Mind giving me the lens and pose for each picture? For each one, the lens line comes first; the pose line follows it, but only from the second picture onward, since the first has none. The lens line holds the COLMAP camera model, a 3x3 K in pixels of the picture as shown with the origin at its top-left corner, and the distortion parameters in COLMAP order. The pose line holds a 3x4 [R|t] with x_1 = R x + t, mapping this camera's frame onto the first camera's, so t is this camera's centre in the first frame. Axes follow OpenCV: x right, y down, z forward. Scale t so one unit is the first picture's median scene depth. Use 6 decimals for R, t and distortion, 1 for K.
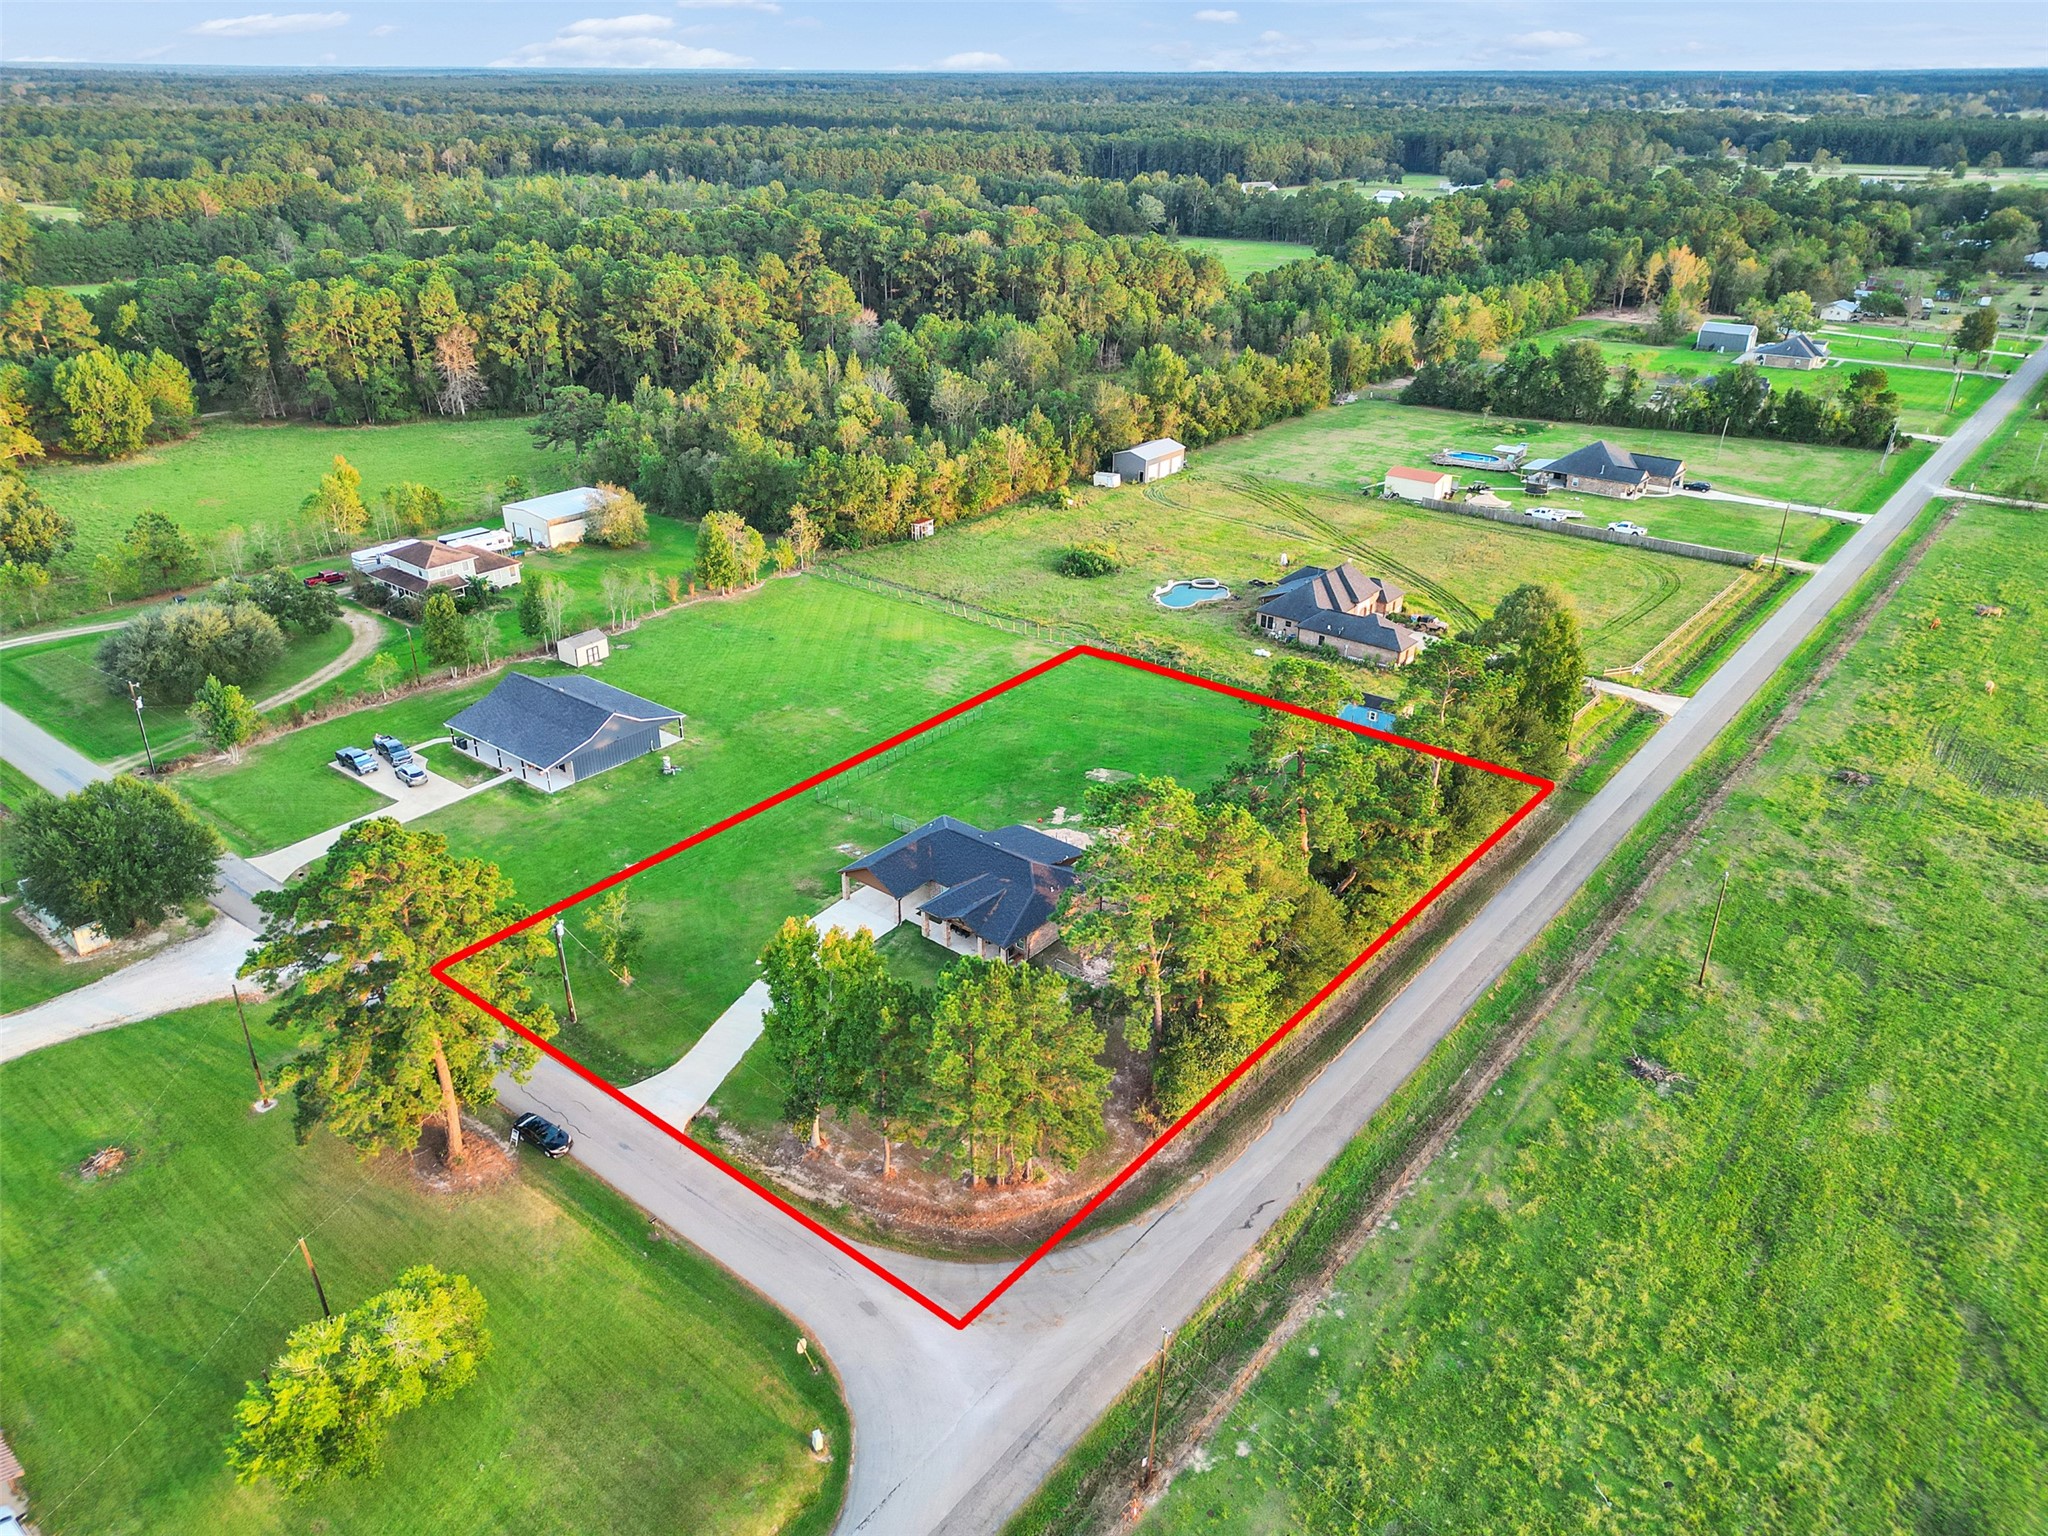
lens RADIAL K [[1427.8, 0, 1019.4], [0, 1427.8, 763.4], [0, 0, 1]] dist [0.091134, -0.105216]
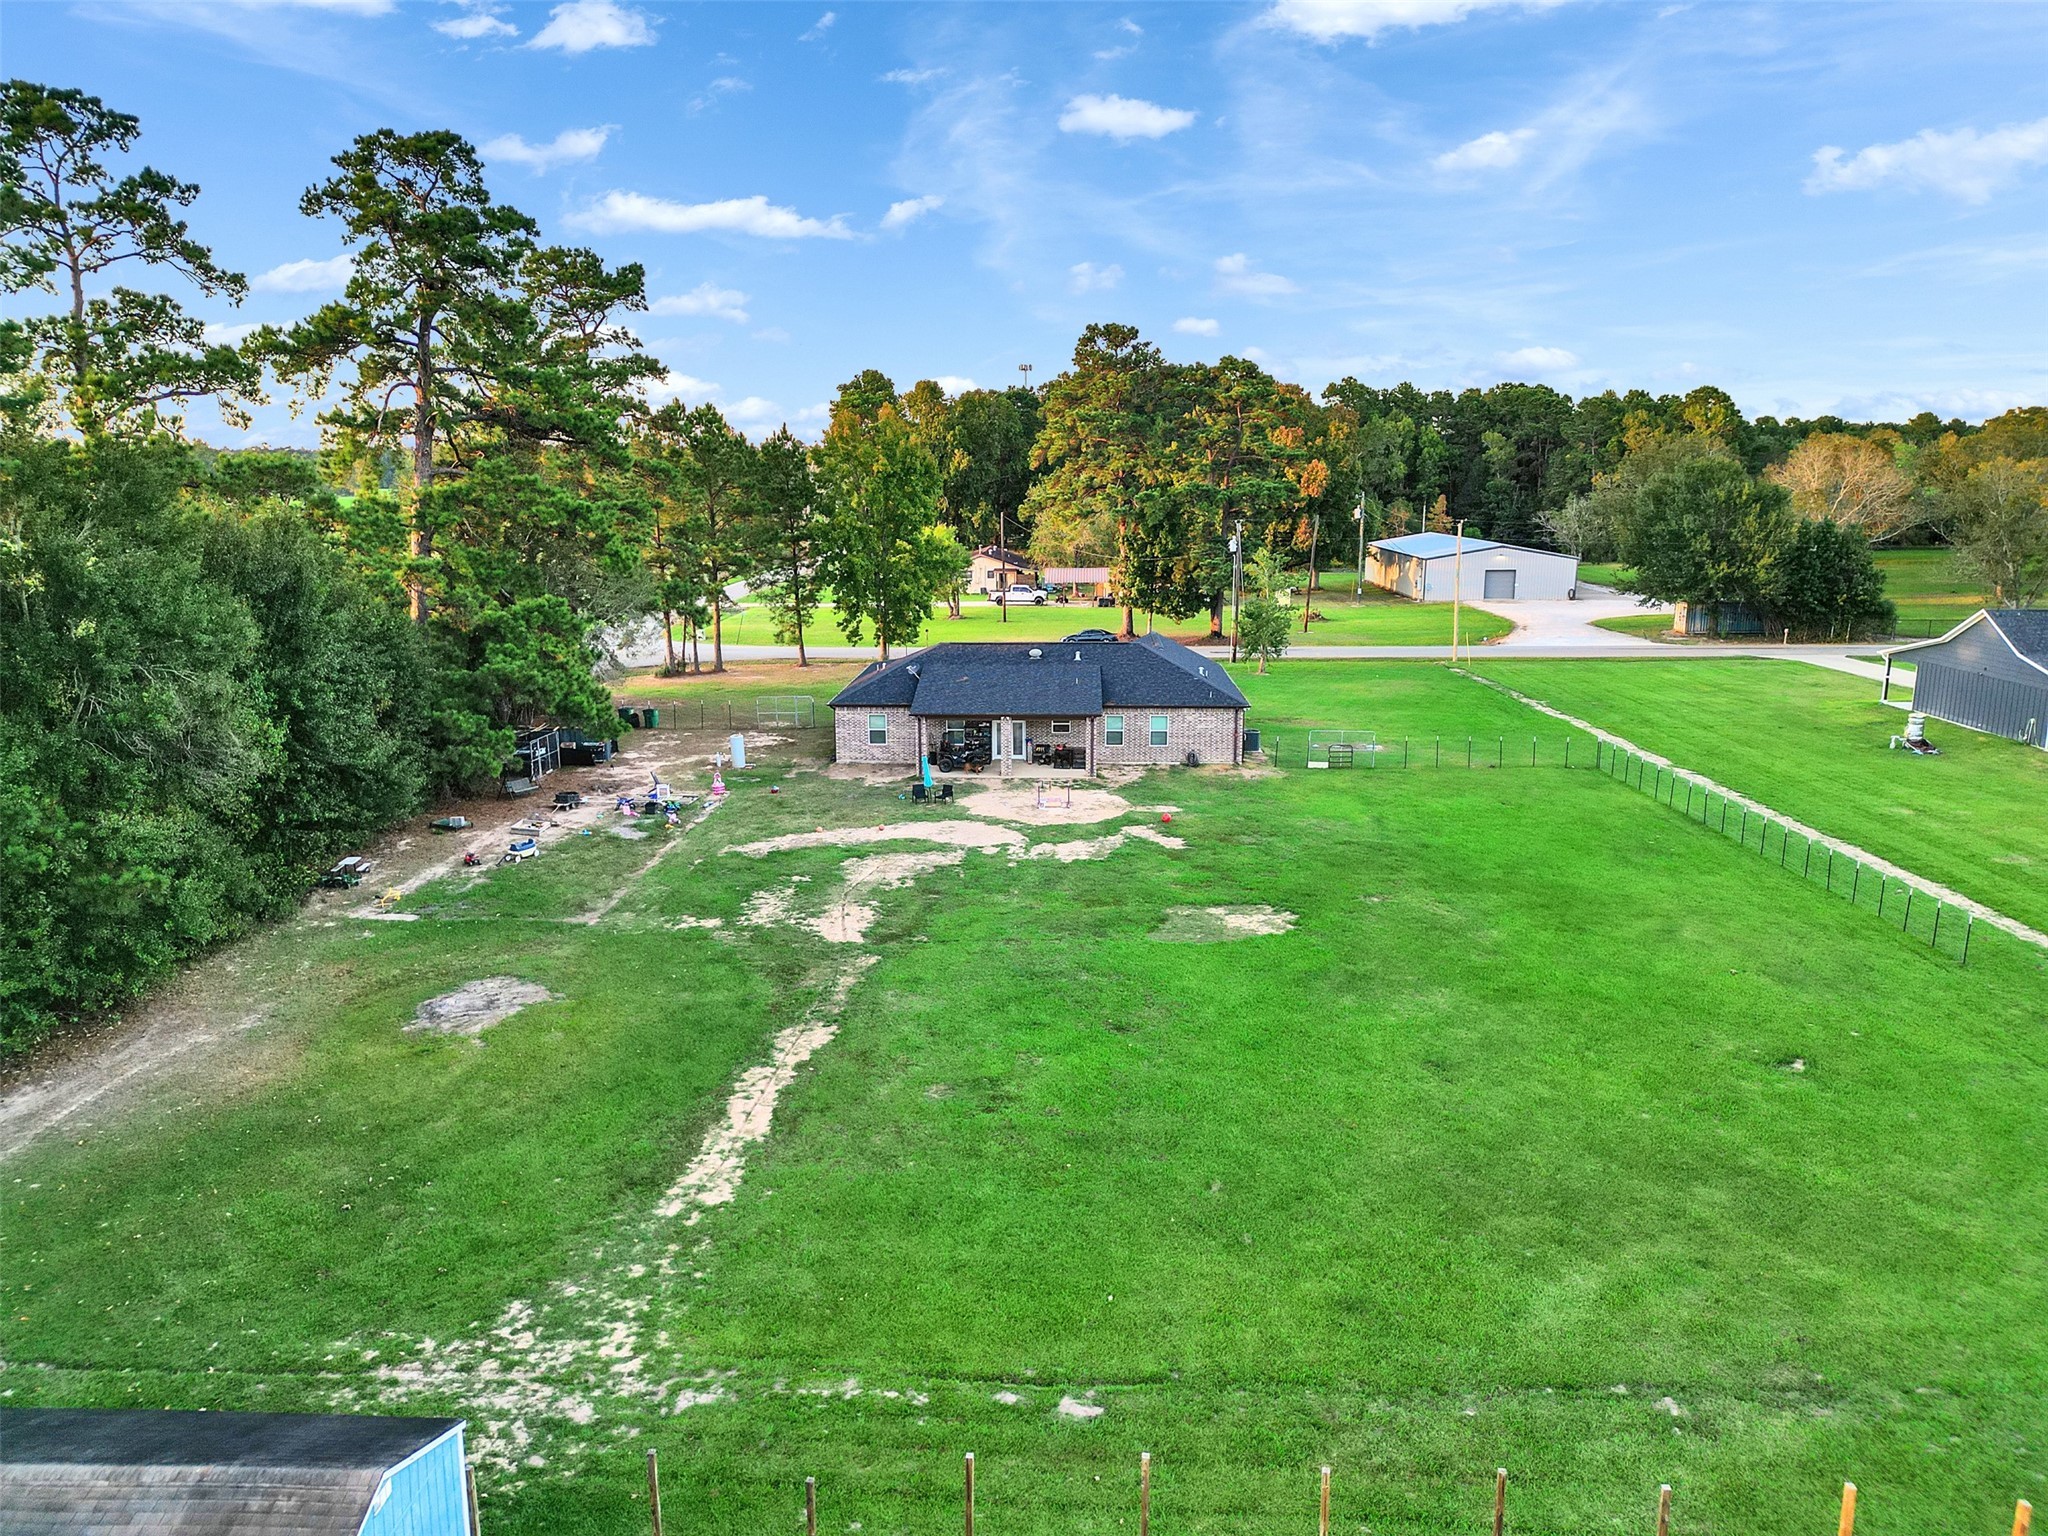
lens RADIAL K [[1427.8, 0, 1019.4], [0, 1427.8, 763.4], [0, 0, 1]] dist [0.091134, -0.105216]
pose [[-0.797139, 0.121517, -0.591441, 0.273891], [-0.261239, 0.813698, 0.519278, -0.164666], [0.544356, 0.568444, -0.616885, 1.174631]]
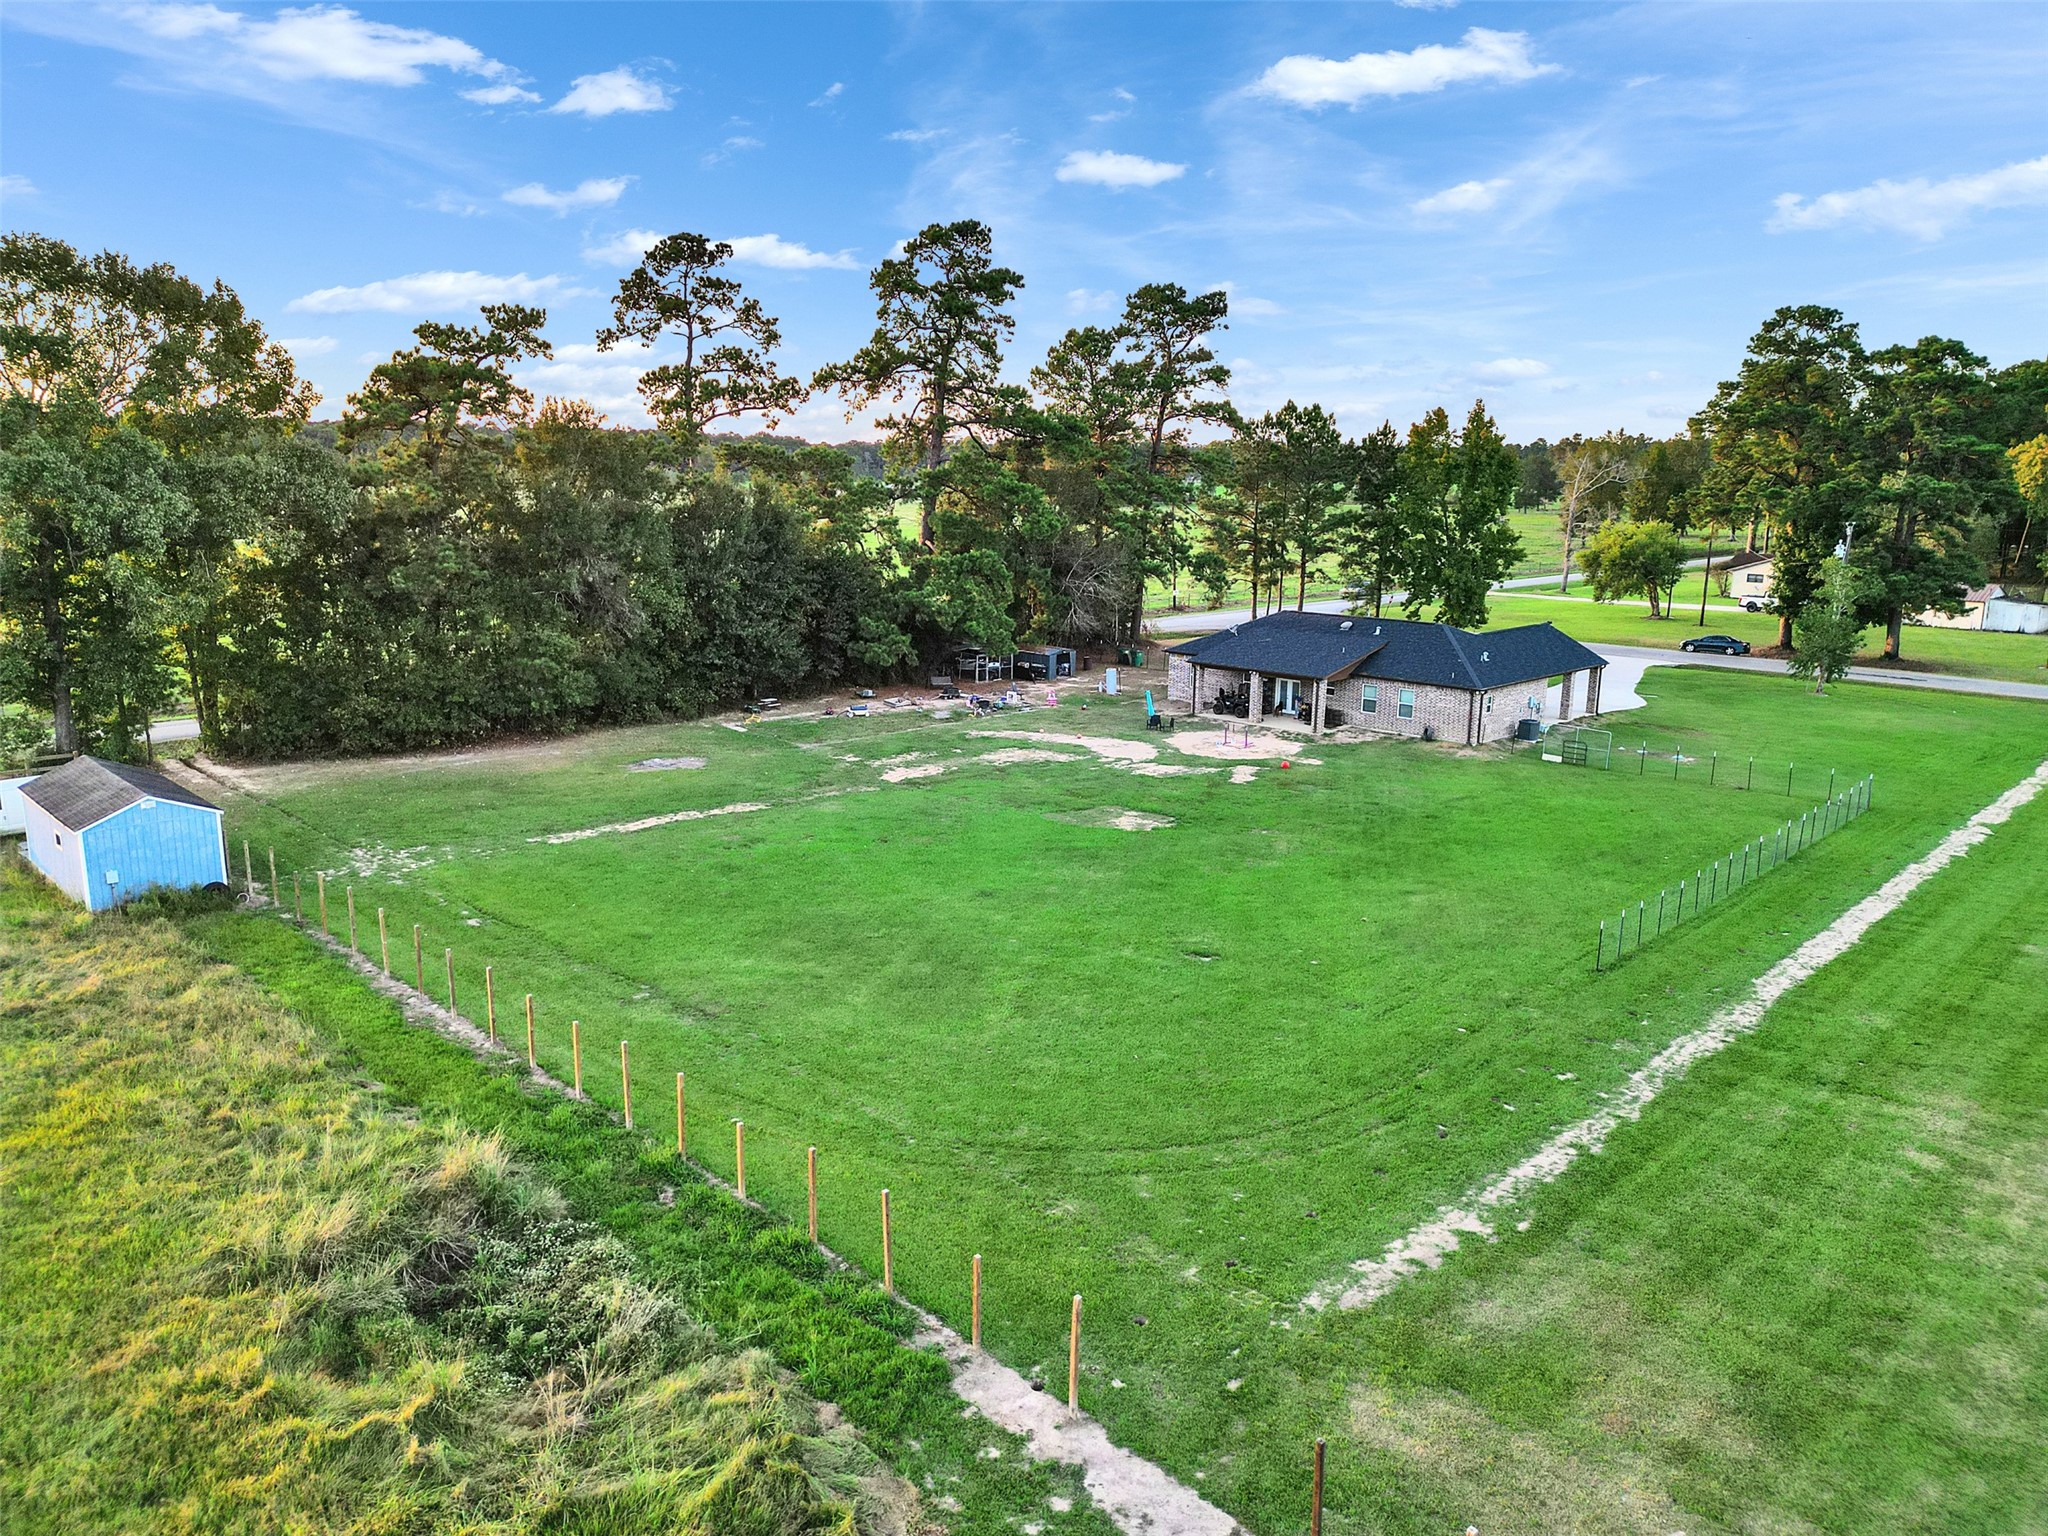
lens RADIAL K [[1427.8, 0, 1019.4], [0, 1427.8, 763.4], [0, 0, 1]] dist [0.091134, -0.105216]
pose [[-0.994814, -0.034312, 0.095751, 0.053634], [0.031240, 0.792814, 0.608663, -0.235107], [-0.096797, 0.608497, -0.787630, 1.323268]]
